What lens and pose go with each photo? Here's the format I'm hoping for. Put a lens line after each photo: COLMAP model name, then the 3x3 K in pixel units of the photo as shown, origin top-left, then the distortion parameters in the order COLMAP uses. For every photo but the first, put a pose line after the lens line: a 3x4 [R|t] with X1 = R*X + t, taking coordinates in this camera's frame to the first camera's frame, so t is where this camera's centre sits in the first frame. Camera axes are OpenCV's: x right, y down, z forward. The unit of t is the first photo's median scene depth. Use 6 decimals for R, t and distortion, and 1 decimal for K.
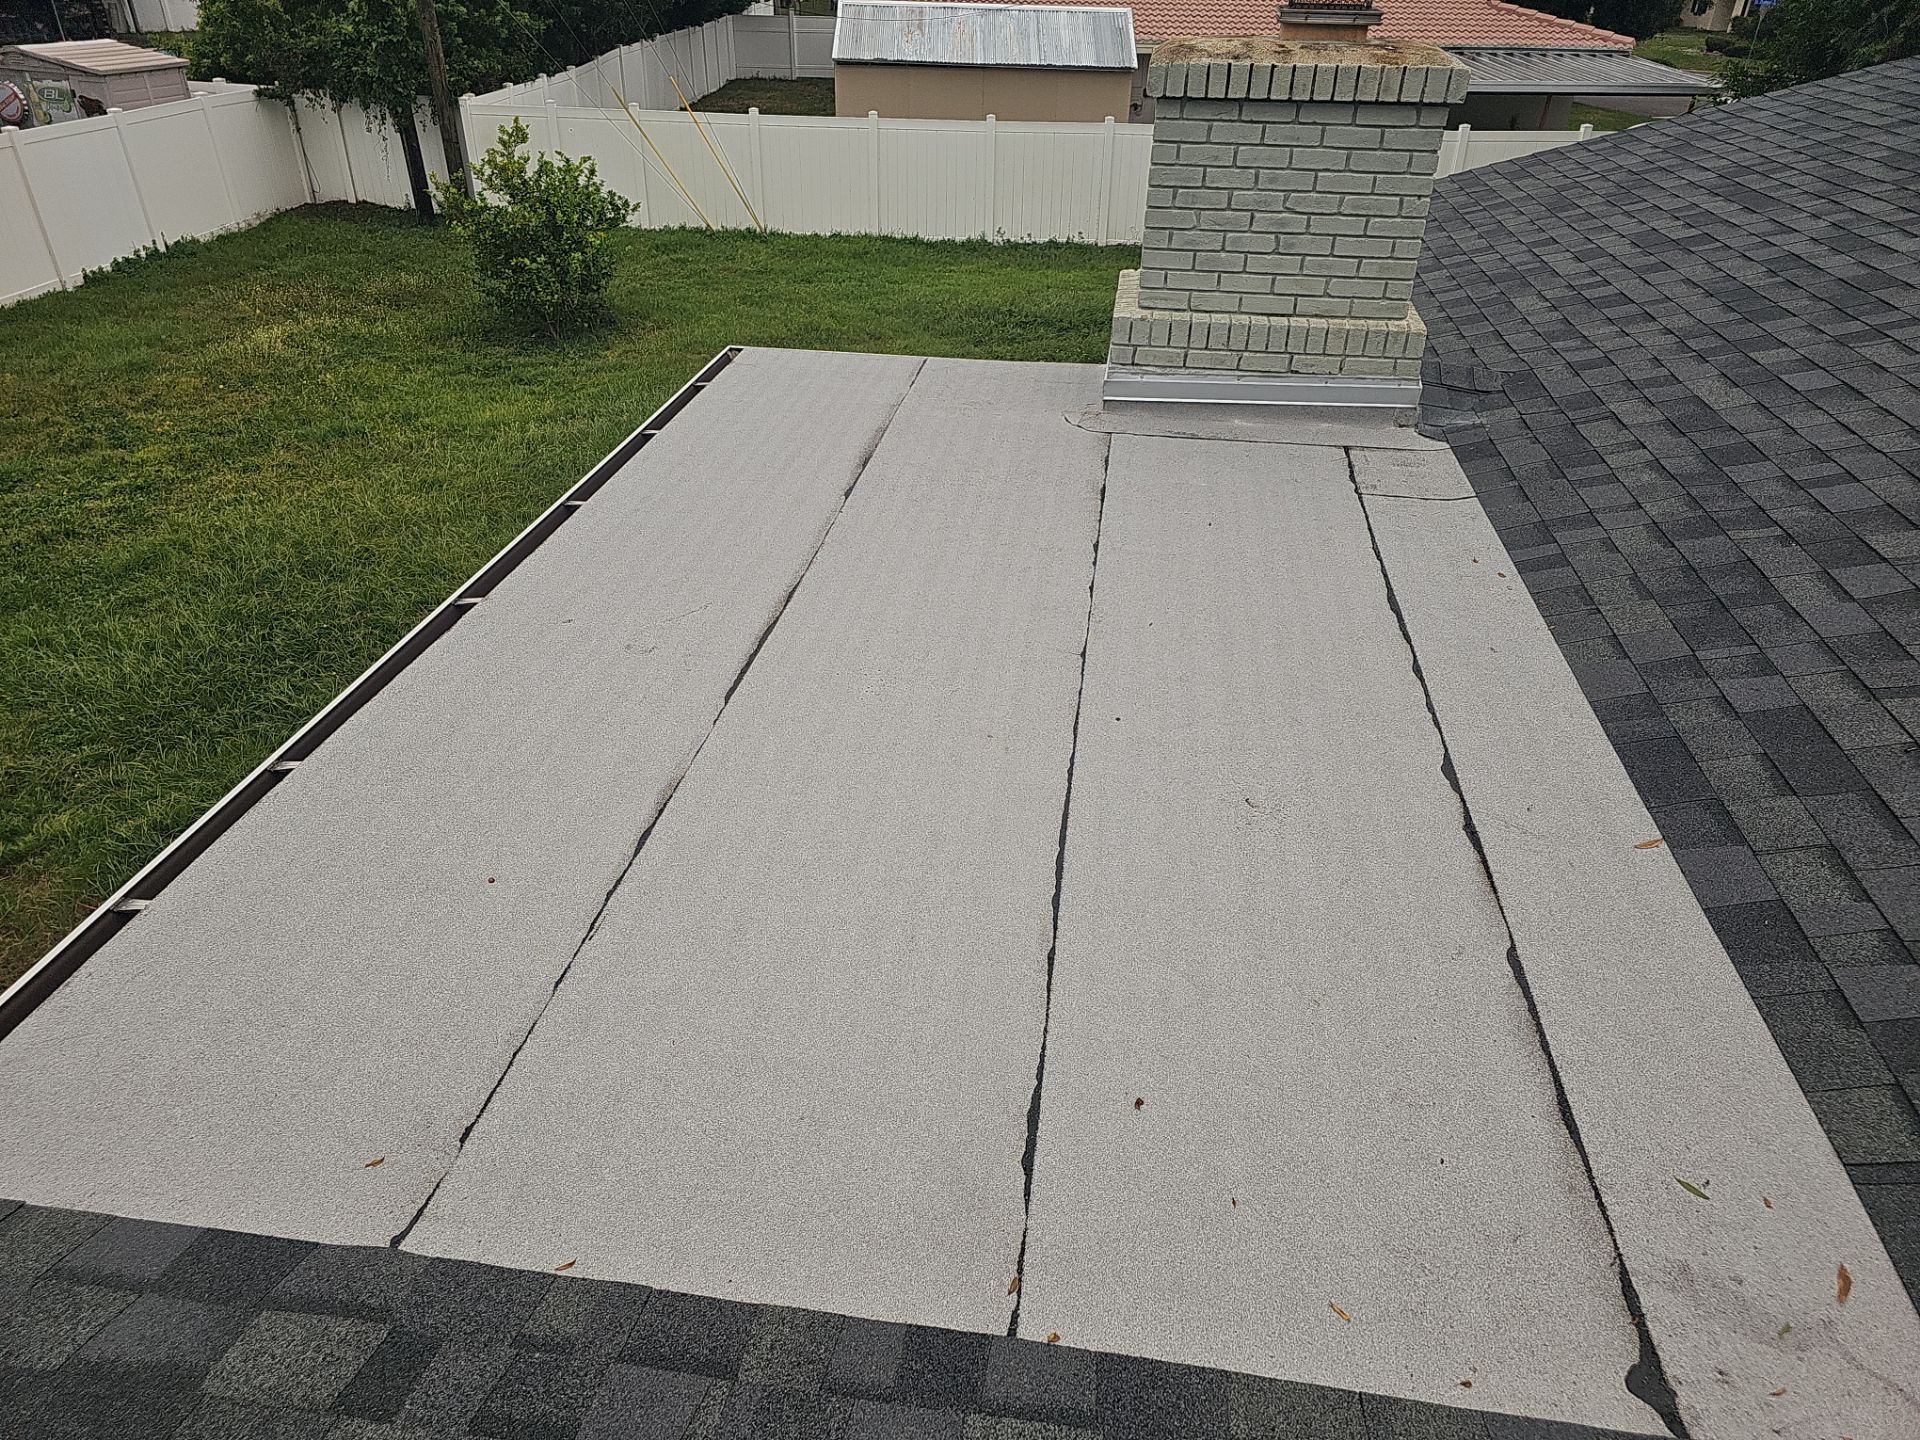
lens RADIAL K [[1268.4, 0, 950.6], [0, 1268.4, 732.1], [0, 0, 1]] dist [0.039646, -0.025054]
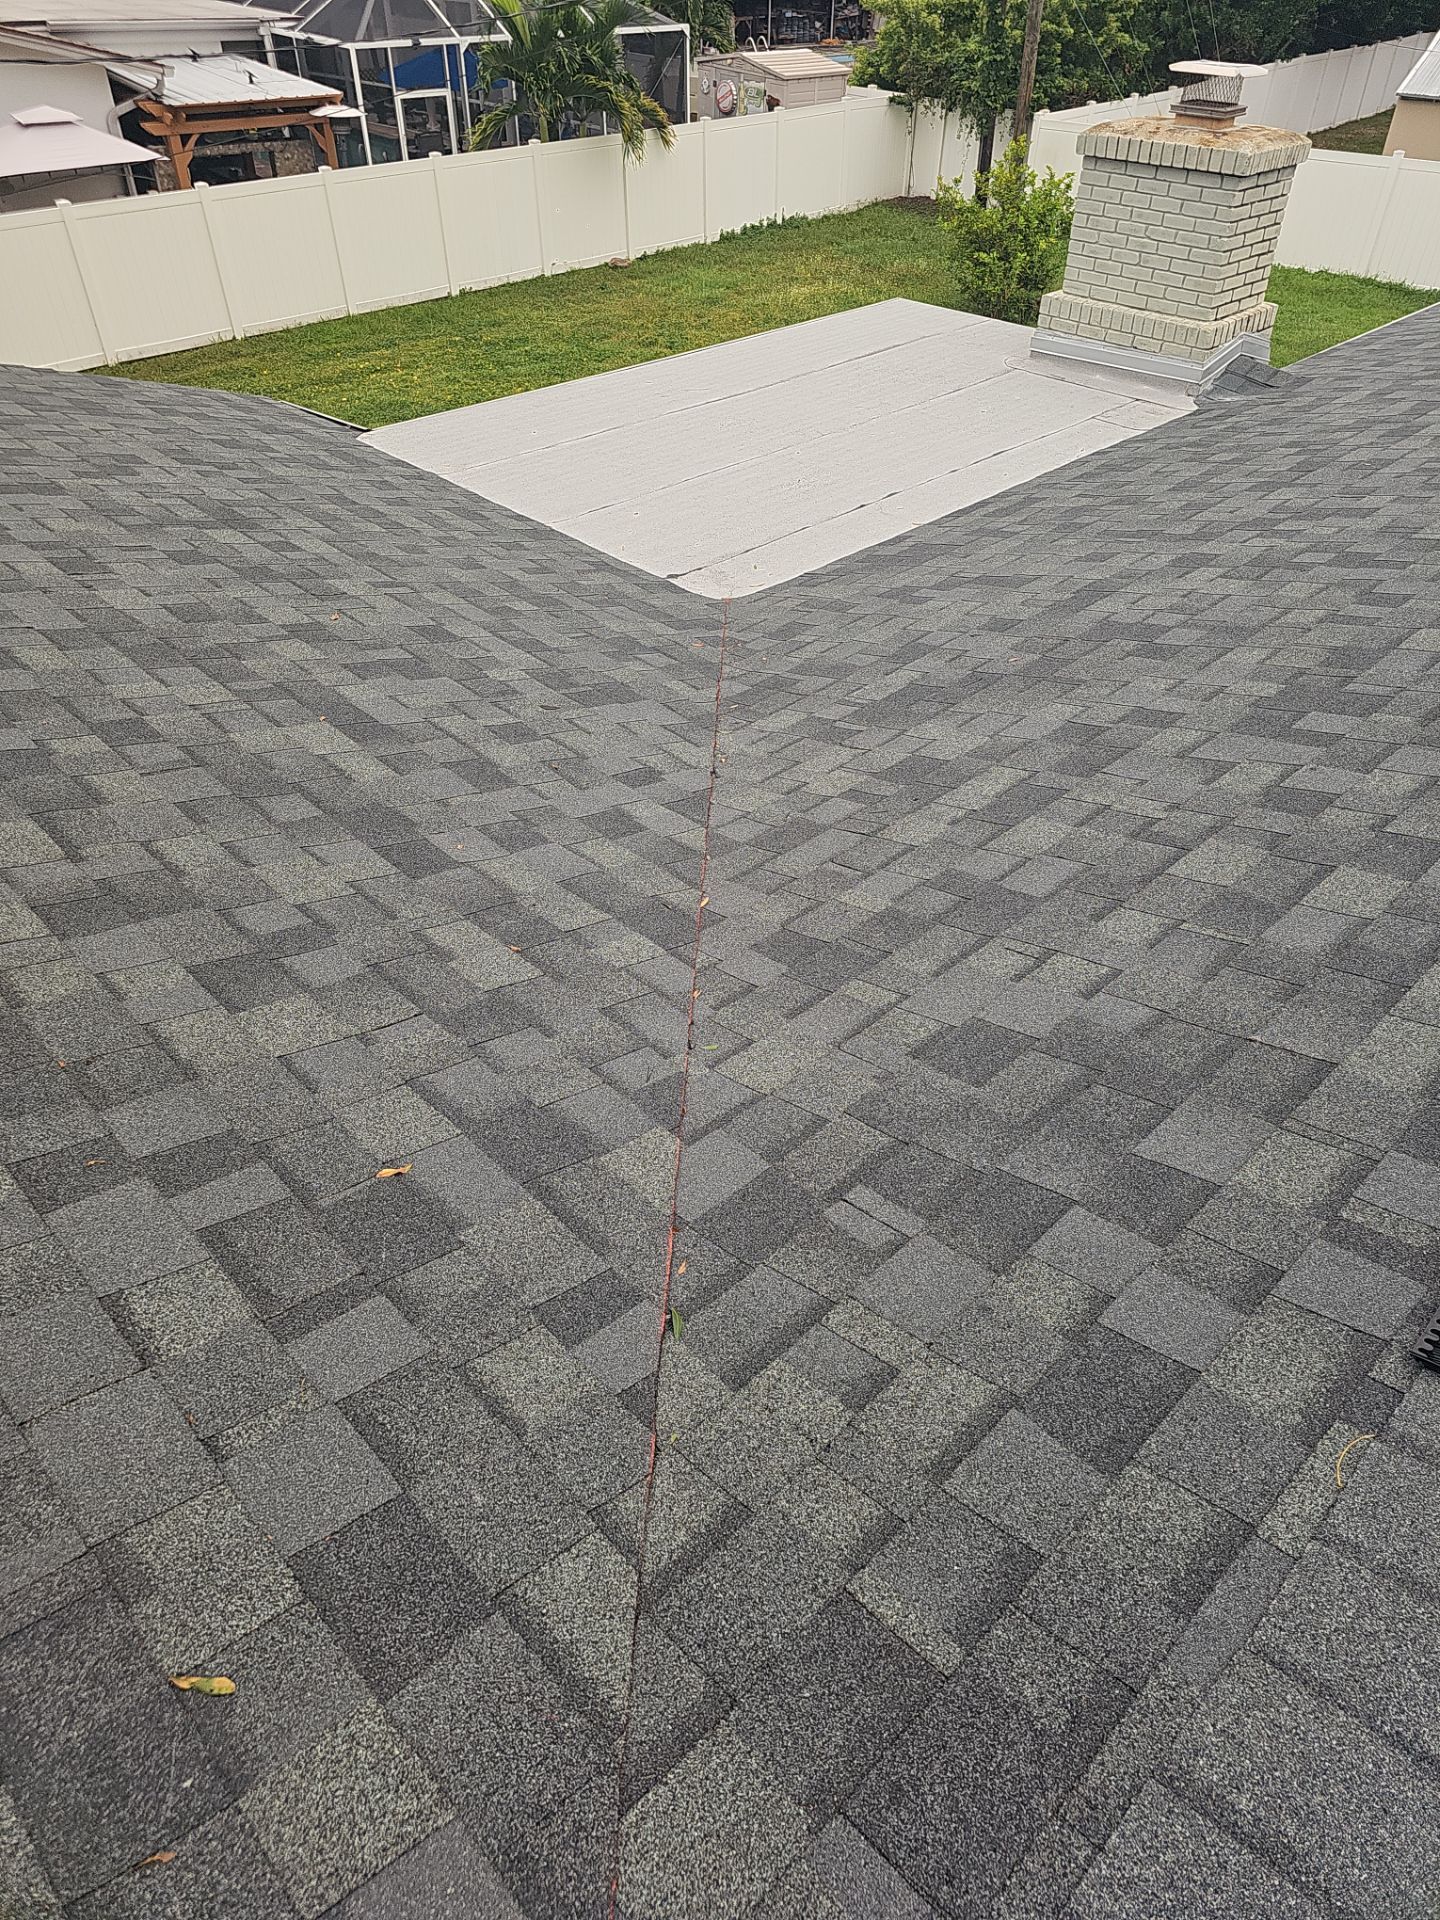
lens RADIAL K [[1268.4, 0, 727.6], [0, 1268.4, 954.0], [0, 0, 1]] dist [0.039646, -0.025054]
pose [[0.794951, 0.378628, -0.474019, 0.247302], [-0.316670, 0.925422, 0.208122, 0.066025], [0.517468, -0.015340, 0.855565, -0.171572]]
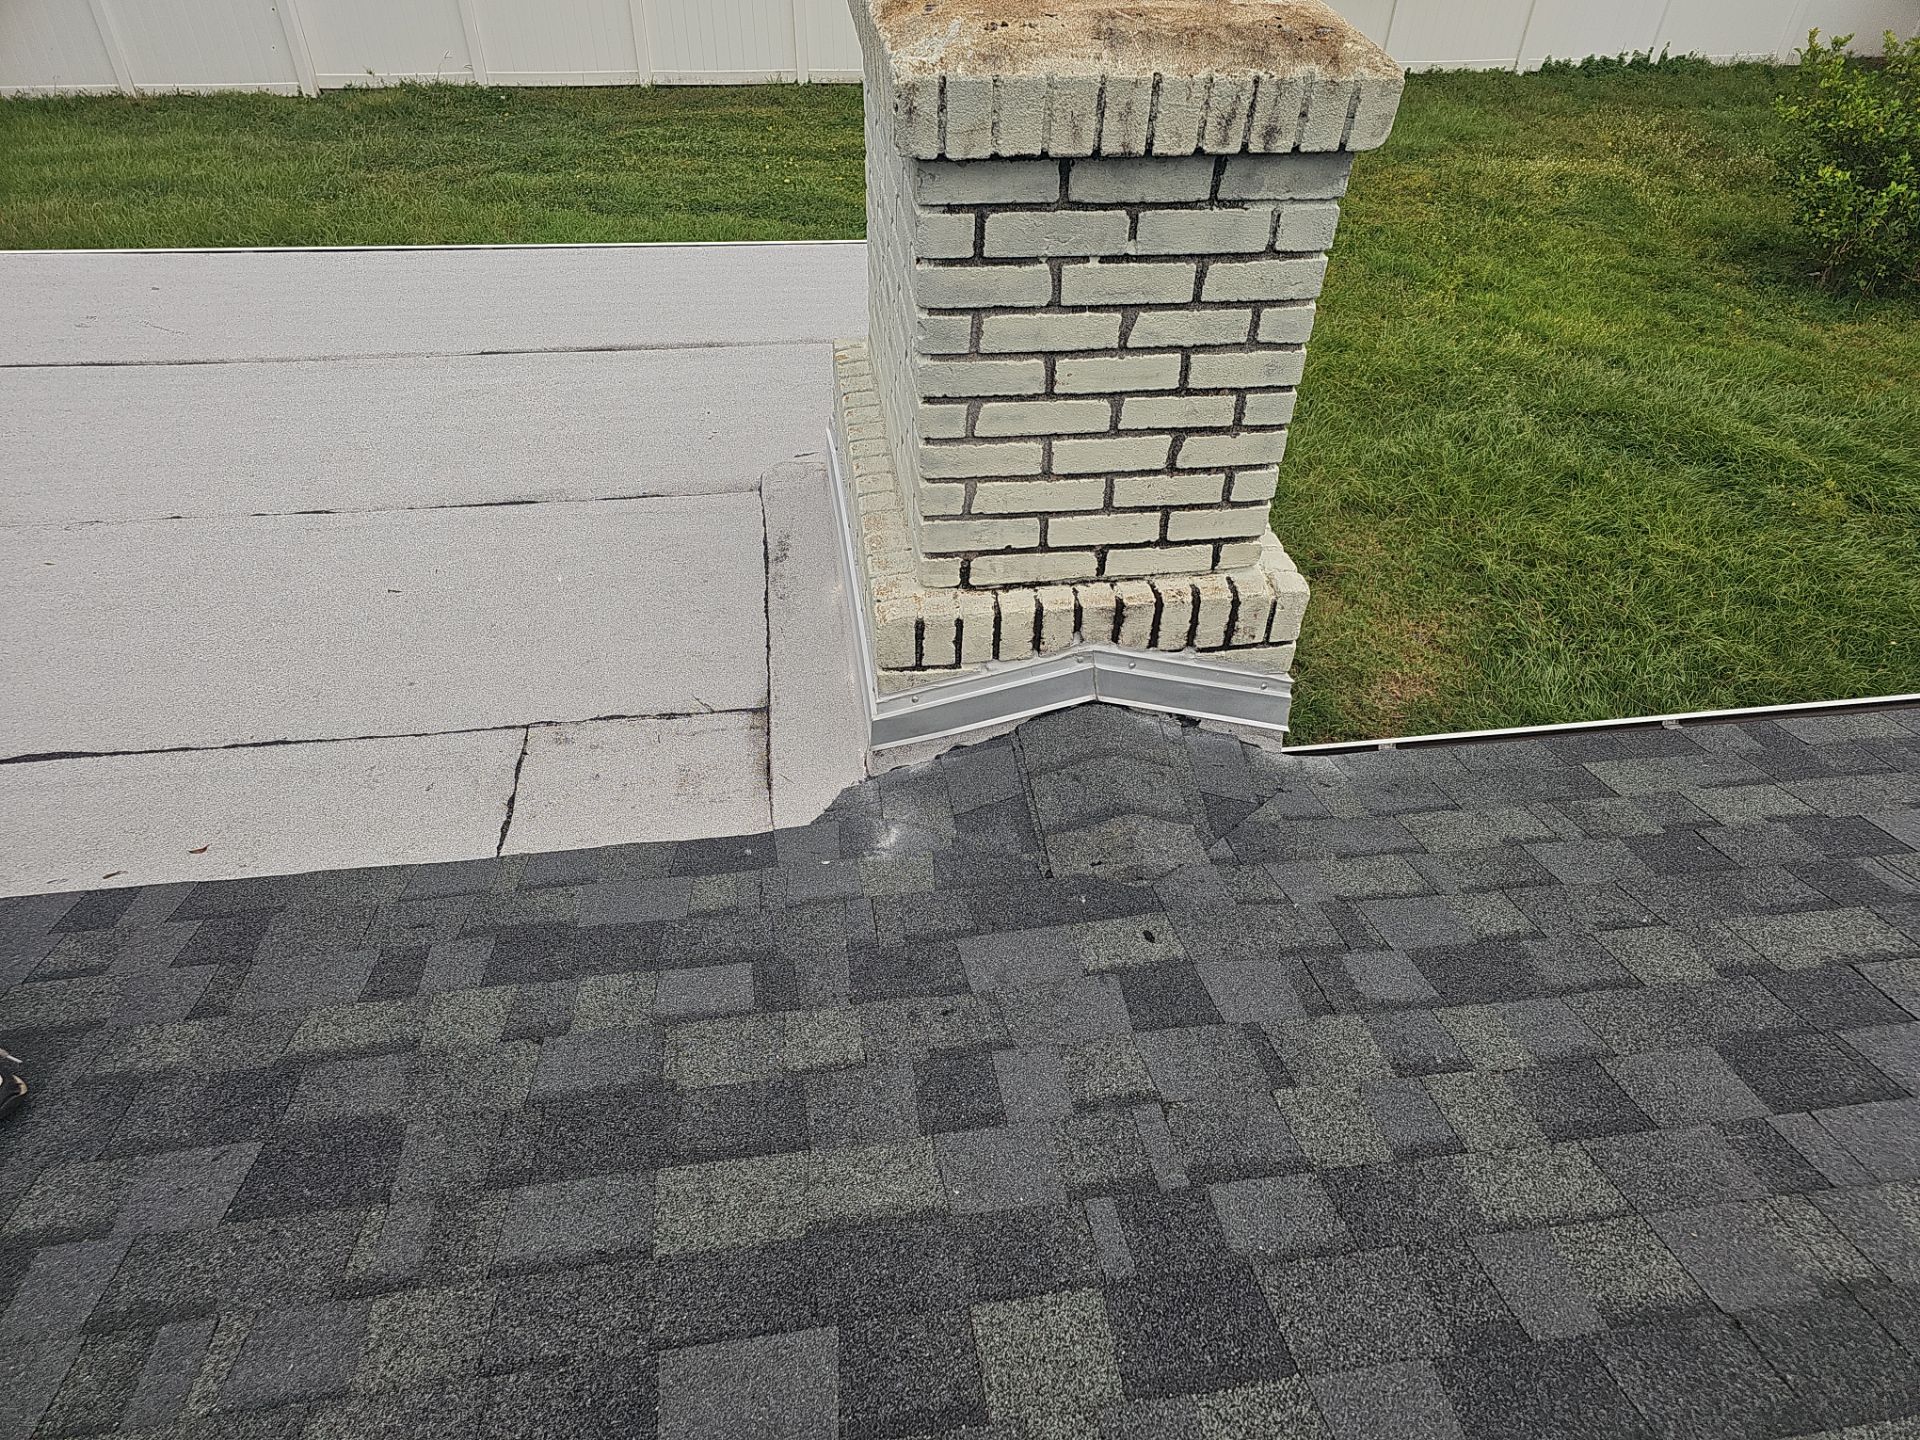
lens RADIAL K [[1268.4, 0, 964.1], [0, 1268.4, 735.6], [0, 0, 1]] dist [0.039646, -0.025054]
pose [[0.291748, 0.624430, -0.724548, 0.197977], [-0.530667, 0.735898, 0.420532, -0.131298], [0.795786, 0.261805, 0.546062, 0.207402]]
